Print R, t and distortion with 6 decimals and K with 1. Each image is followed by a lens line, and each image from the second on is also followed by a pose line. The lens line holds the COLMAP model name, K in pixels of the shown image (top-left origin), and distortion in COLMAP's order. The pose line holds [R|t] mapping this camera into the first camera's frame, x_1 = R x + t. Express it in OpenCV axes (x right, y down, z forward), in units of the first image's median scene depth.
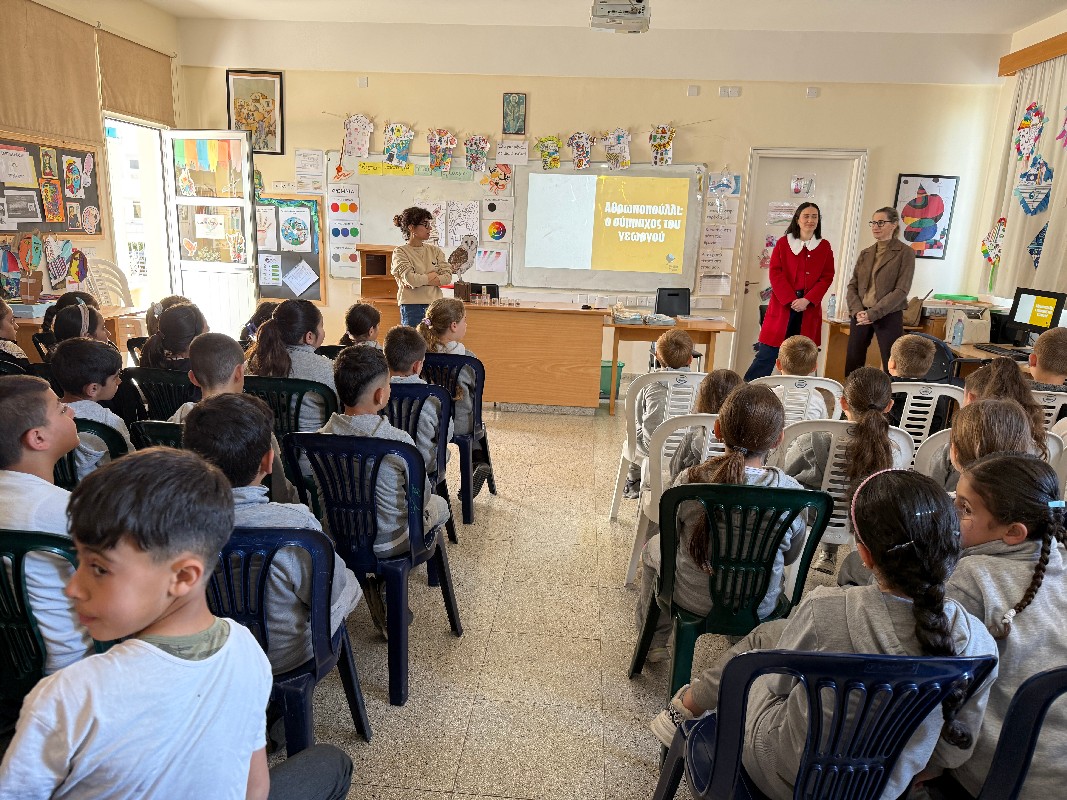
lens RADIAL K [[746.5, 0, 533.0], [0, 746.5, 402.2], [0, 0, 1]] dist [0.000030, -0.000179]
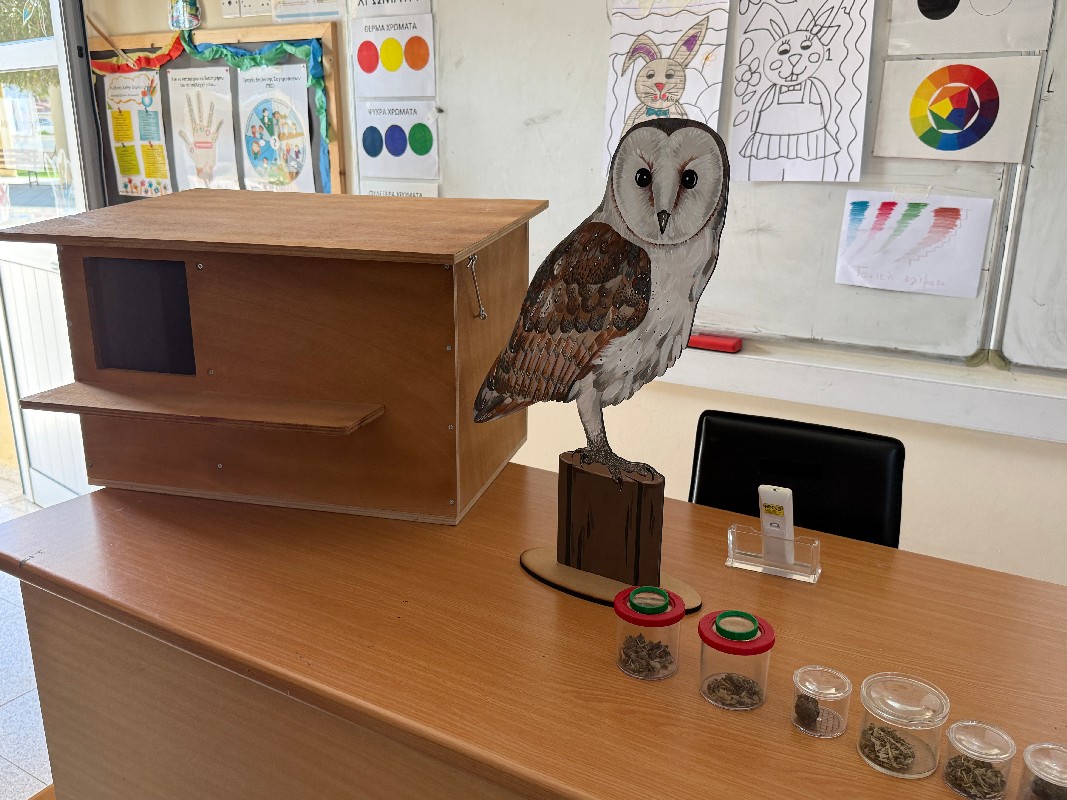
lens RADIAL K [[905.4, 0, 532.6], [0, 905.4, 400.9], [0, 0, 1]] dist [0.002922, -0.000040]
pose [[0.876406, 0.100653, -0.470938, -0.022615], [-0.075877, 0.994560, 0.071361, -0.154416], [0.475559, -0.026808, 0.879275, 0.707341]]
